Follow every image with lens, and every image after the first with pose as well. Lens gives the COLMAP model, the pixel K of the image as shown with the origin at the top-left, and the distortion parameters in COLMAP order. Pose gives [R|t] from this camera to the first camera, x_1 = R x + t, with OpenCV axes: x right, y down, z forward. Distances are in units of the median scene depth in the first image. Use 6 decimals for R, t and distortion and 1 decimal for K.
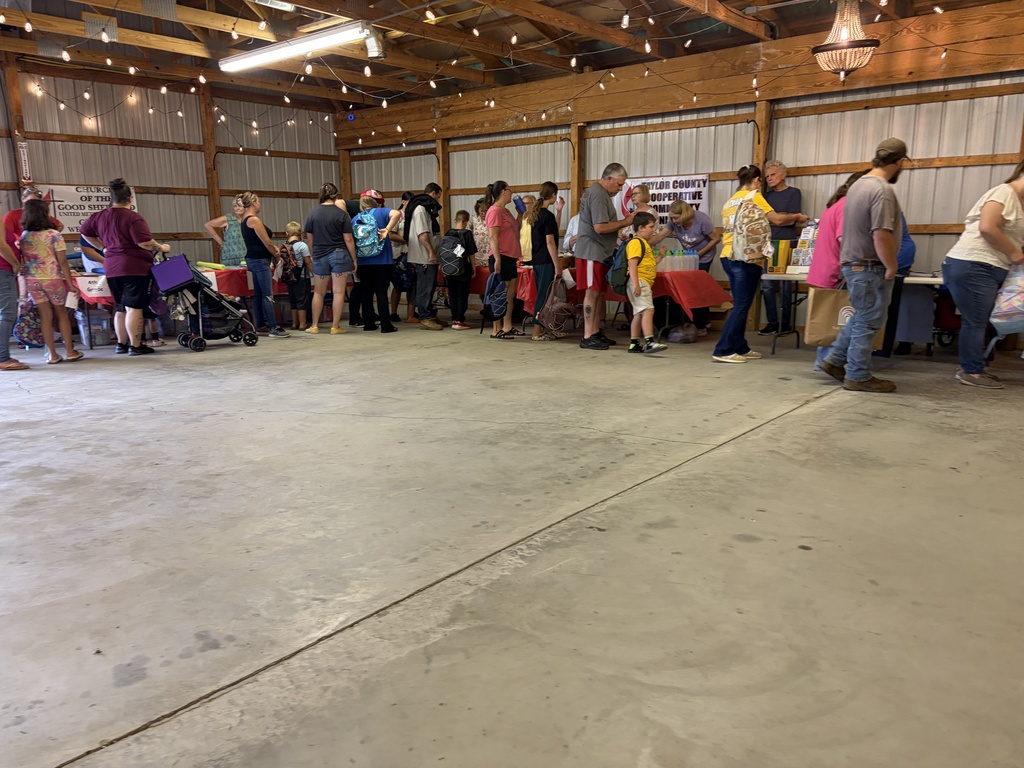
lens RADIAL K [[774.4, 0, 512.0], [0, 774.4, 384.0], [0, 0, 1]] dist [0.005626, 0.000622]
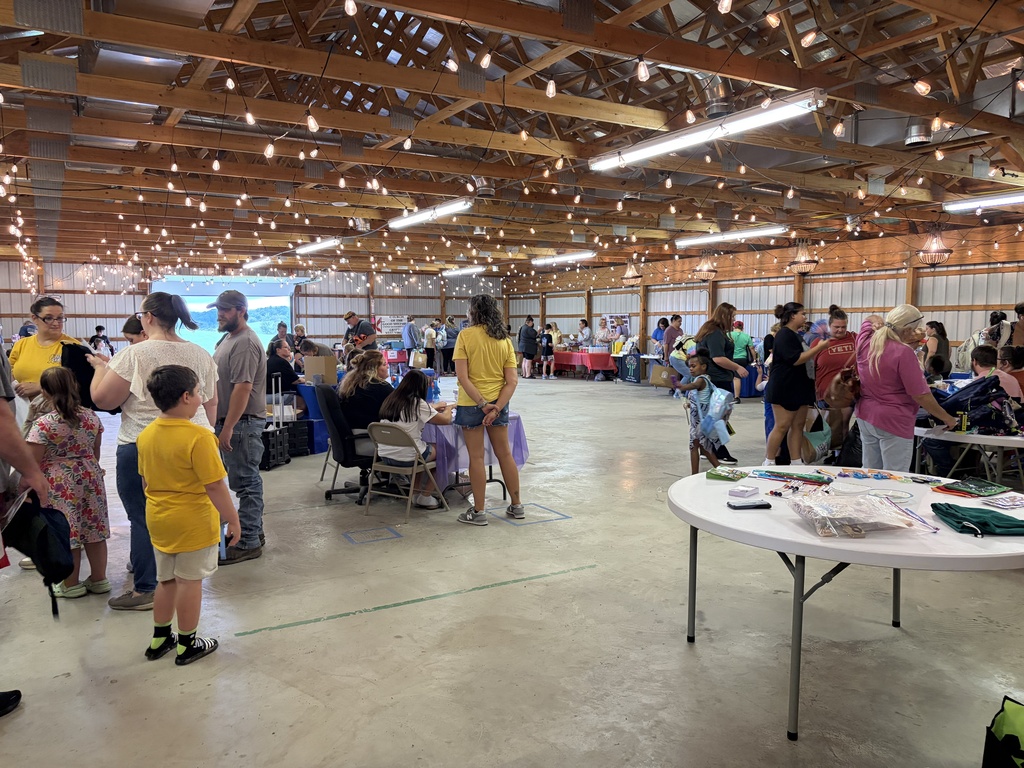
lens RADIAL K [[774.4, 0, 512.0], [0, 774.4, 384.0], [0, 0, 1]] dist [0.005626, 0.000622]
pose [[0.941819, 0.031990, -0.334594, 0.633594], [-0.069111, 0.992622, -0.099630, 0.178482], [0.328938, 0.116958, 0.937081, -1.150141]]
